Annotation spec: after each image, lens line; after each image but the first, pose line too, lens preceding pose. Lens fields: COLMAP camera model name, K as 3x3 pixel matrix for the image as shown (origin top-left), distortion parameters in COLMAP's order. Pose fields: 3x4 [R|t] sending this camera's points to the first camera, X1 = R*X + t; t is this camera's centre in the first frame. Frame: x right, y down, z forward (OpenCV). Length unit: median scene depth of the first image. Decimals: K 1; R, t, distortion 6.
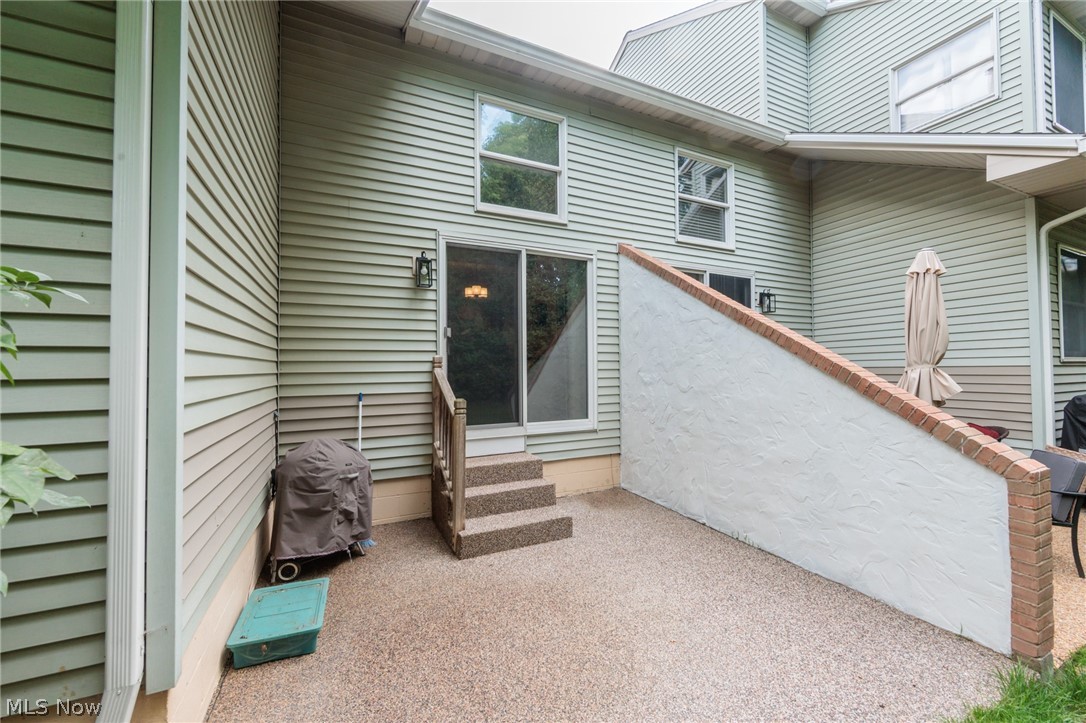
lens RADIAL K [[426.7, 0, 546.0], [0, 426.7, 362.3], [0, 0, 1]] dist [-0.002172, 0.000587]
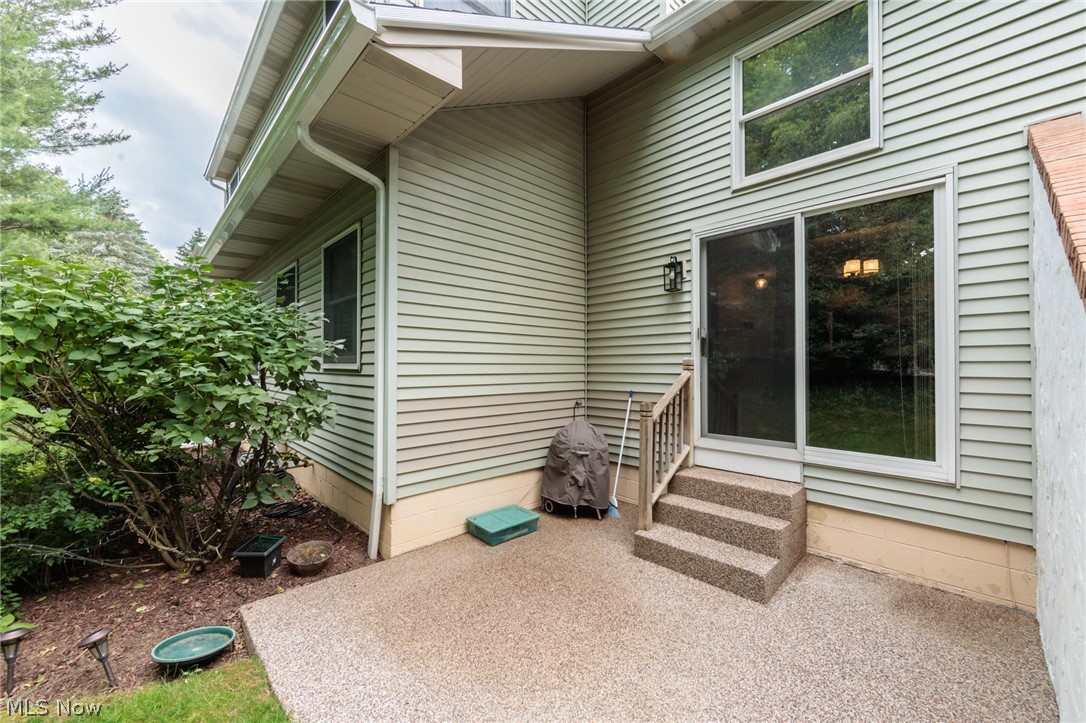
lens RADIAL K [[426.7, 0, 543.8], [0, 426.7, 362.2], [0, 0, 1]] dist [-0.002172, 0.000587]
pose [[0.314100, 0.000661, -0.949390, 0.578014], [0.010463, 0.999937, 0.004158, -0.013289], [0.949332, -0.011239, 0.314074, 0.375202]]
